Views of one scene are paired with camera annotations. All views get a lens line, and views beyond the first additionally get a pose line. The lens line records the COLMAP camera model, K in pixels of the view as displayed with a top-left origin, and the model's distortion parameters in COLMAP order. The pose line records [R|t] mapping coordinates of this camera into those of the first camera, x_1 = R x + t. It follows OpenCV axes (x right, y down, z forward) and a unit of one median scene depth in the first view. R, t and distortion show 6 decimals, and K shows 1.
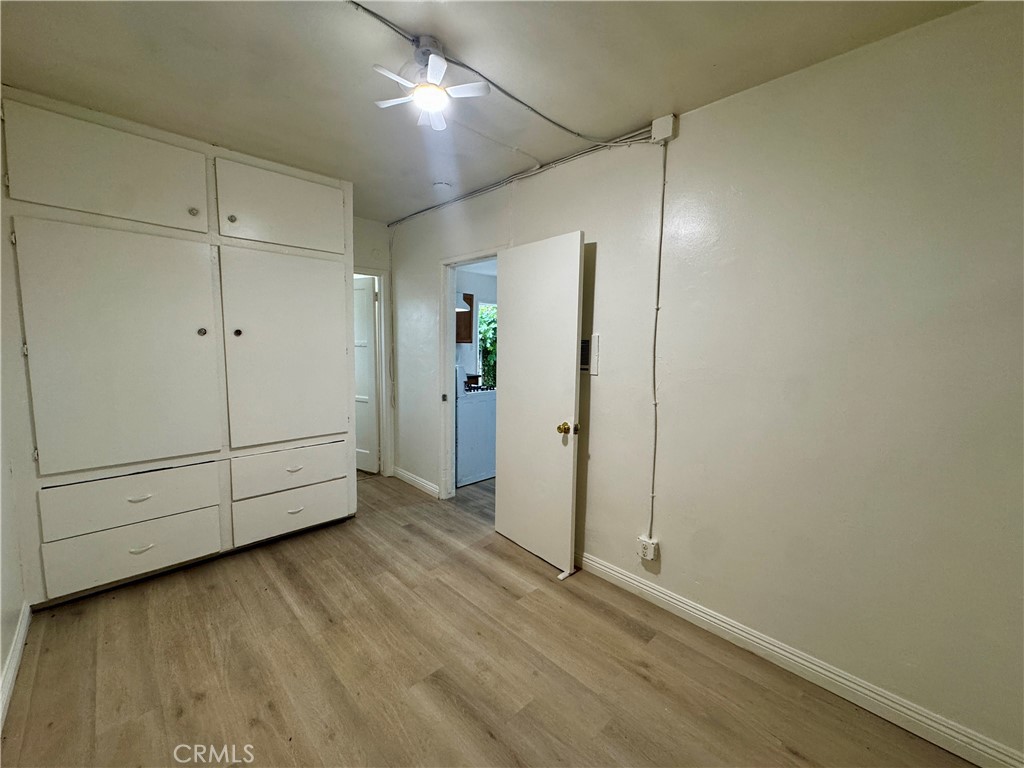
lens RADIAL K [[411.4, 0, 510.4], [0, 411.4, 382.9], [0, 0, 1]] dist [-0.000222, 0.000079]
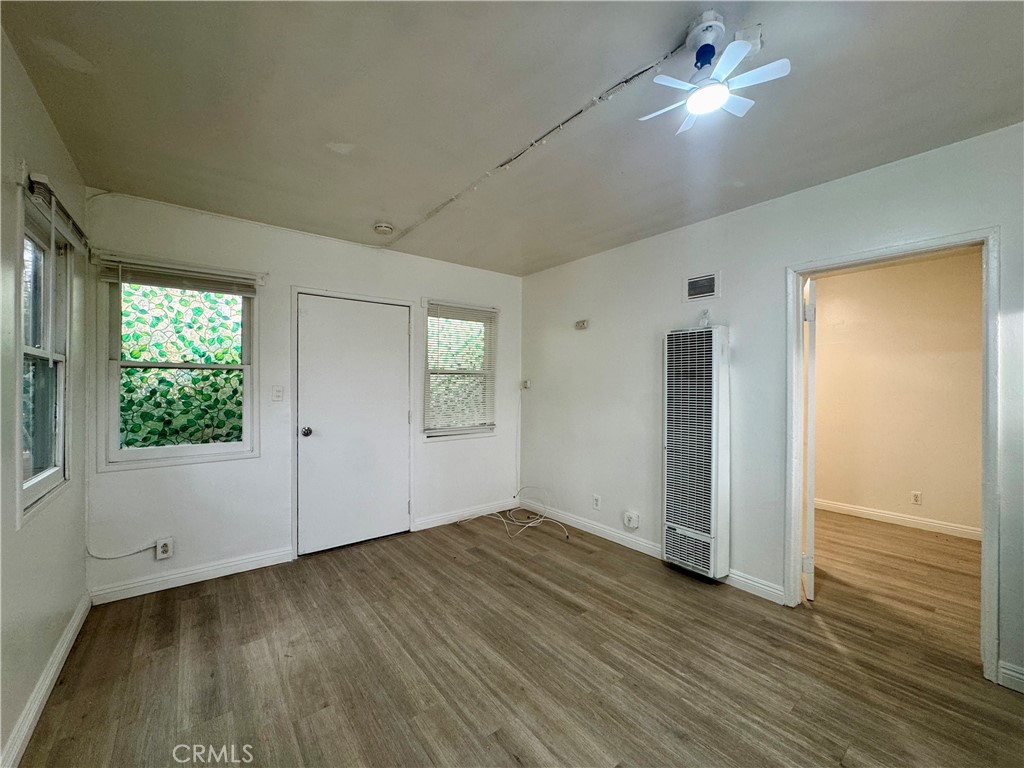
lens RADIAL K [[411.4, 0, 510.4], [0, 411.4, 382.9], [0, 0, 1]] dist [-0.000222, 0.000079]
pose [[-0.992541, -0.019819, 0.120289, 0.547455], [-0.007325, 0.994610, 0.103432, -0.205895], [-0.121691, 0.101780, -0.987336, 2.035105]]
